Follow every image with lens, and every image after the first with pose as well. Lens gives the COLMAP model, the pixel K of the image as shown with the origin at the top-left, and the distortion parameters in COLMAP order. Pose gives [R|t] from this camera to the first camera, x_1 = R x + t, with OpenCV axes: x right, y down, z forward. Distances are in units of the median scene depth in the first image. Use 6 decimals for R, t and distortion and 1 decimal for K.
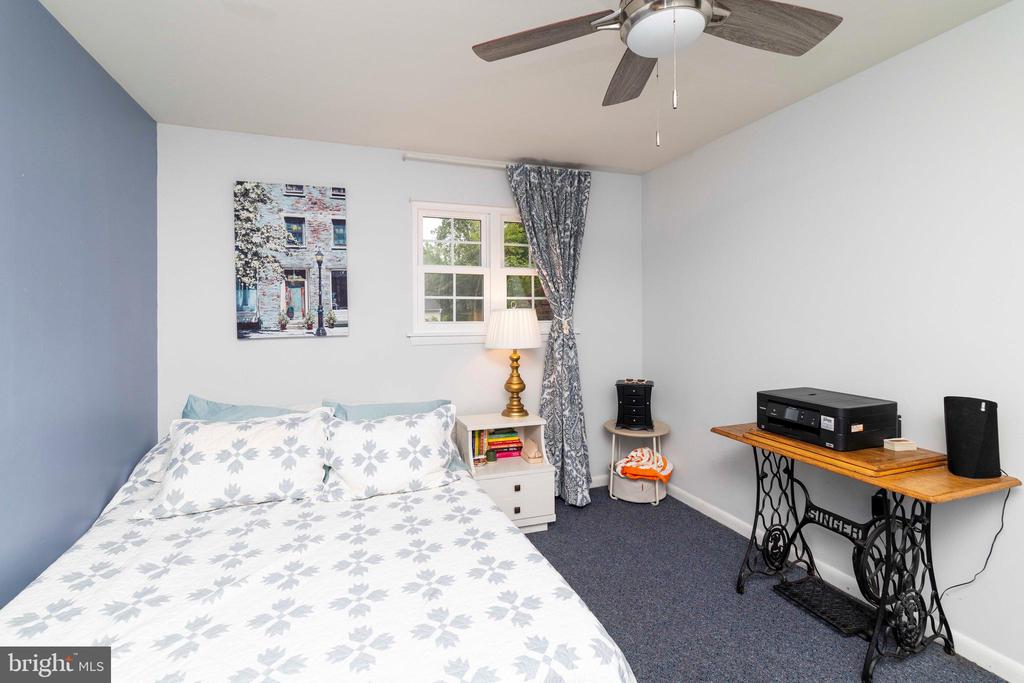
lens RADIAL K [[472.3, 0, 516.8], [0, 472.3, 312.8], [0, 0, 1]] dist [-0.000302, -0.000332]
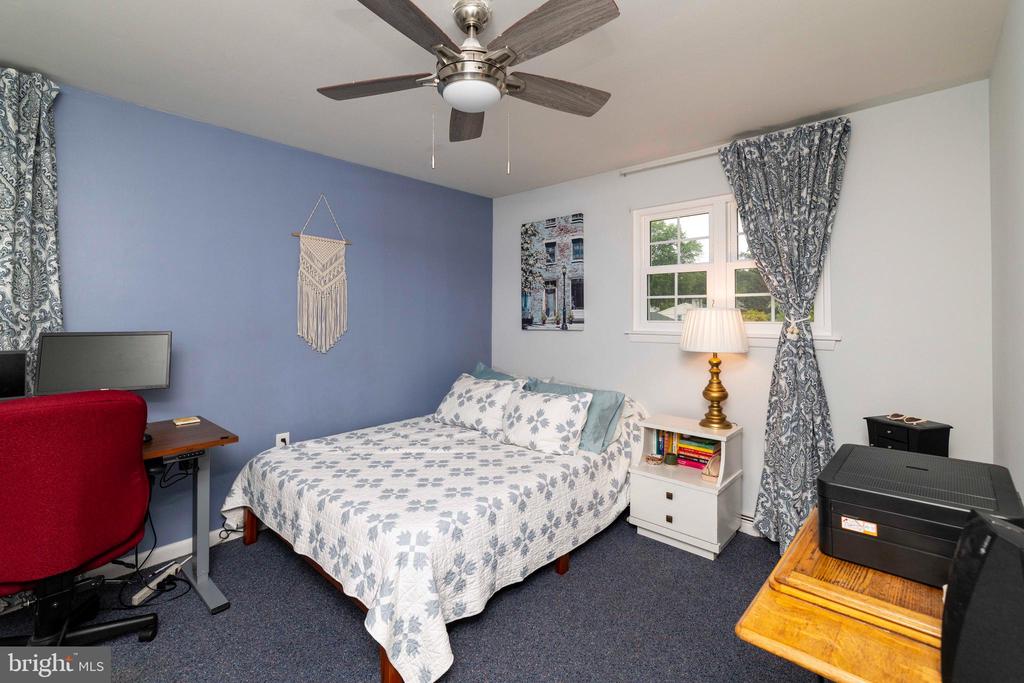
lens RADIAL K [[472.3, 0, 516.8], [0, 472.3, 312.8], [0, 0, 1]] dist [-0.000302, -0.000332]
pose [[0.454652, 0.000311, -0.890669, 0.695340], [-0.005188, 0.999984, -0.002299, 0.005618], [0.890654, 0.005666, 0.454647, 0.284216]]
